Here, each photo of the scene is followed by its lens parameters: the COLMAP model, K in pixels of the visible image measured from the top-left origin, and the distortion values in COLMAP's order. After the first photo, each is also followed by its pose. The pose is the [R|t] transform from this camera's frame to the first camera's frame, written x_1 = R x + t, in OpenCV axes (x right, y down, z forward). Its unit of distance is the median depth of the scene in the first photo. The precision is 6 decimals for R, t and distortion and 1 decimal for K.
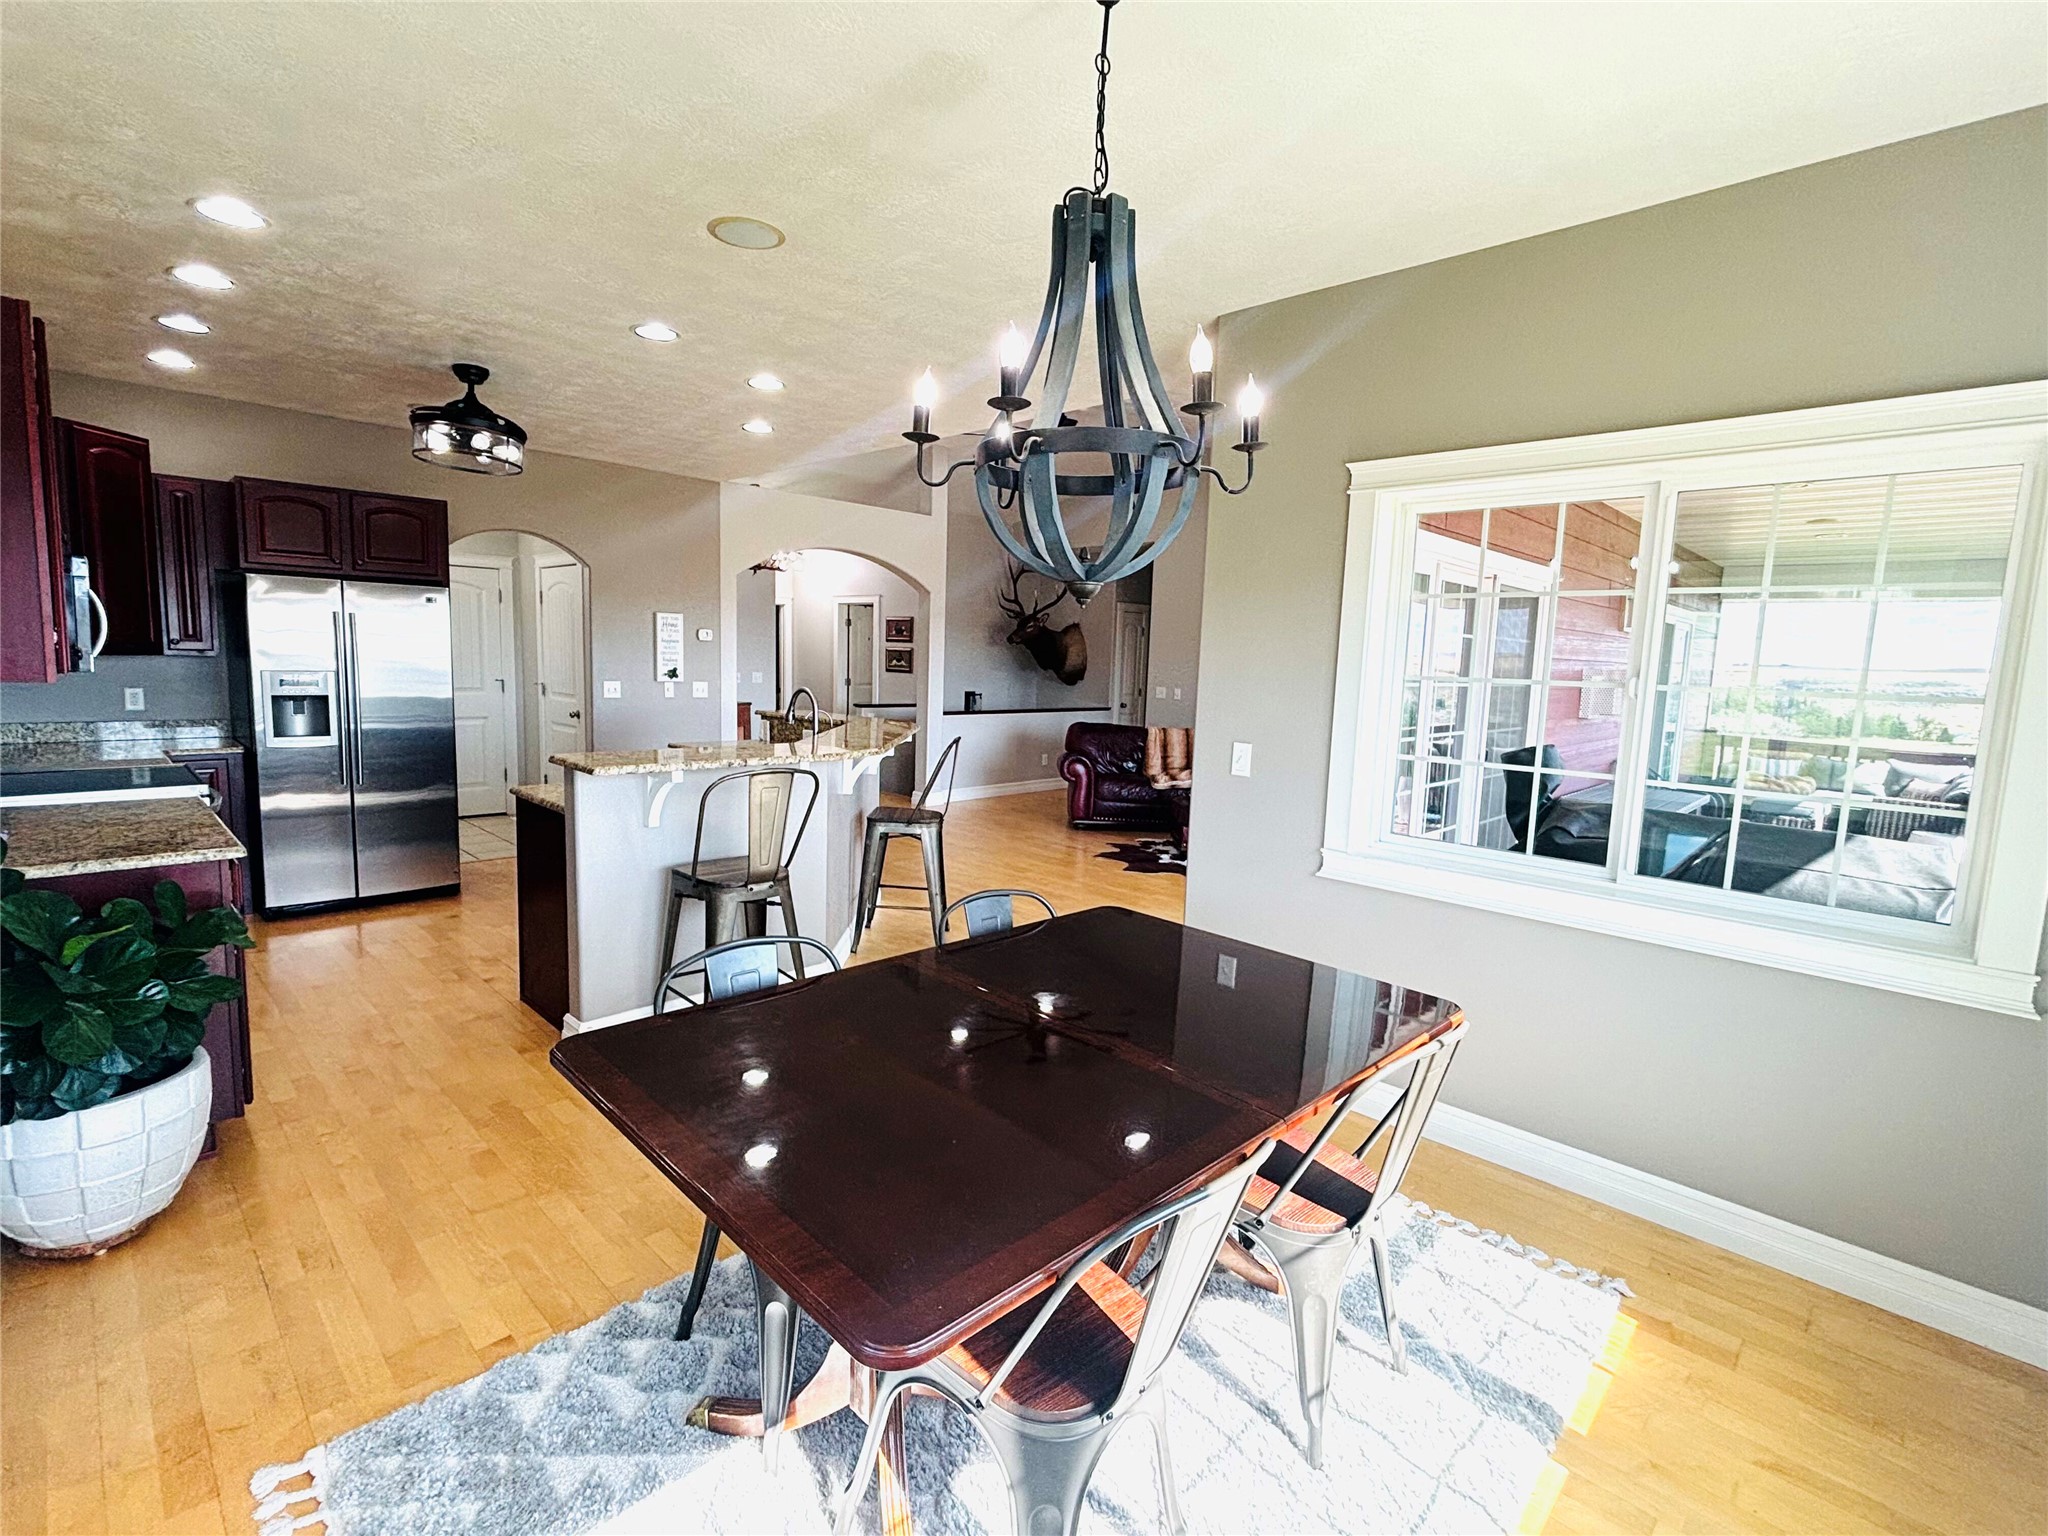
lens RADIAL K [[942.6, 0, 1014.5], [0, 942.6, 772.9], [0, 0, 1]] dist [0.003437, 0.000040]
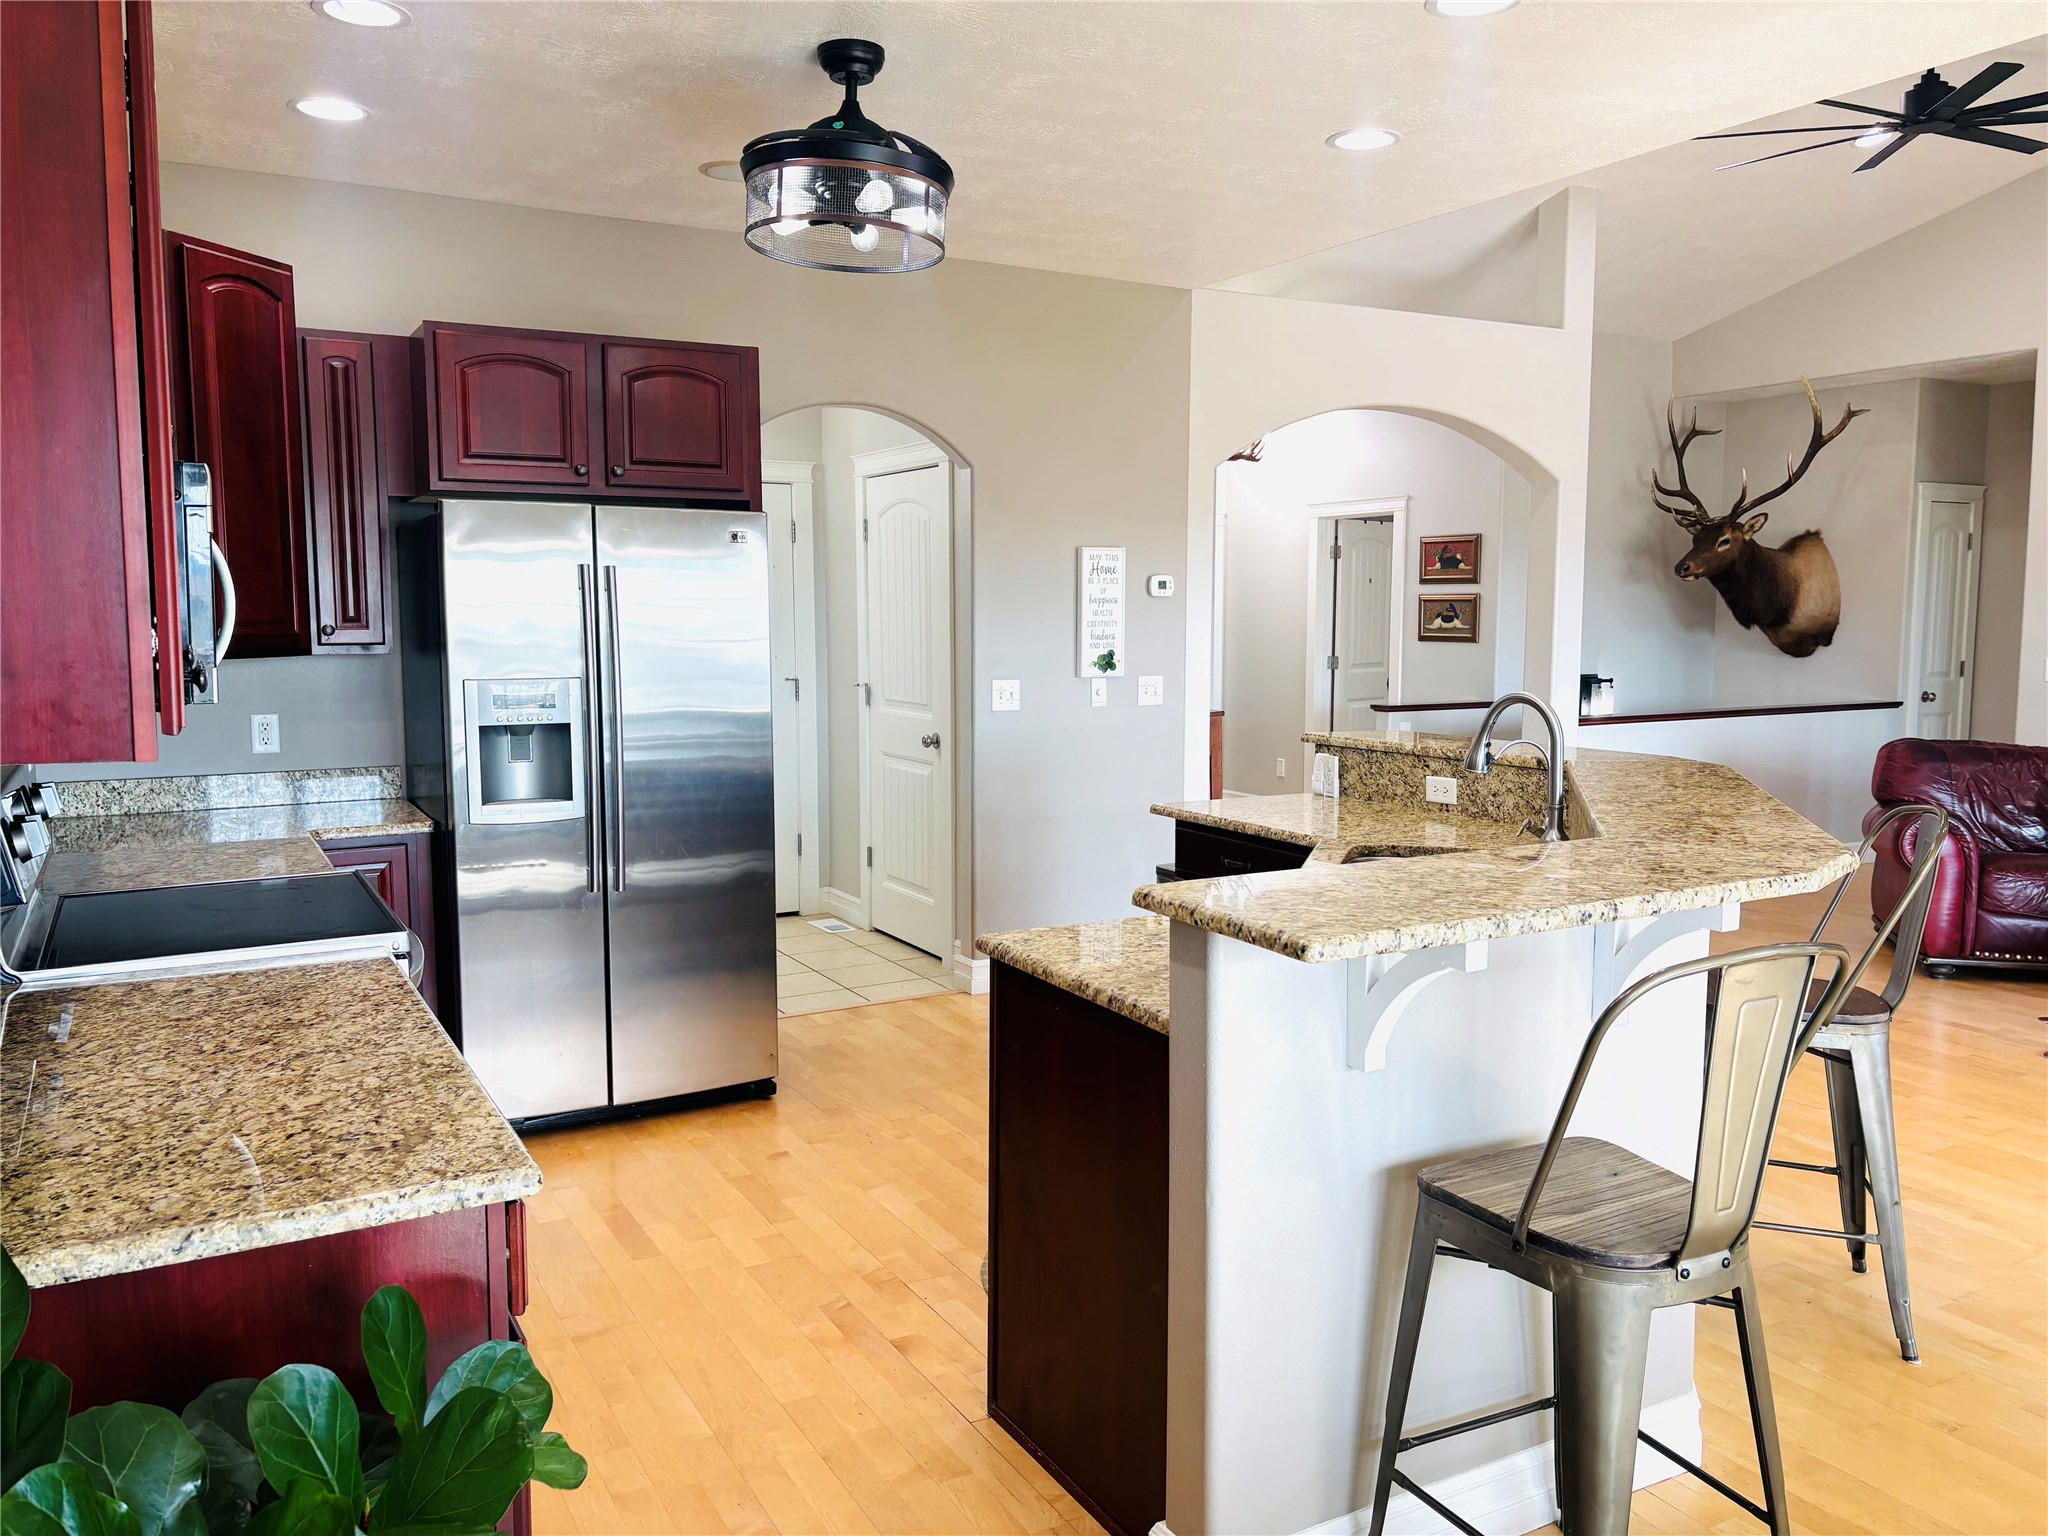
lens RADIAL K [[1563.7, 0, 1025.0], [0, 1563.7, 772.5], [0, 0, 1]] dist [0.051762, -0.026466]
pose [[0.958802, -0.004477, -0.284039, -0.228068], [-0.001396, 0.999789, -0.020472, -0.036370], [0.284071, 0.020025, 0.958594, 0.224430]]
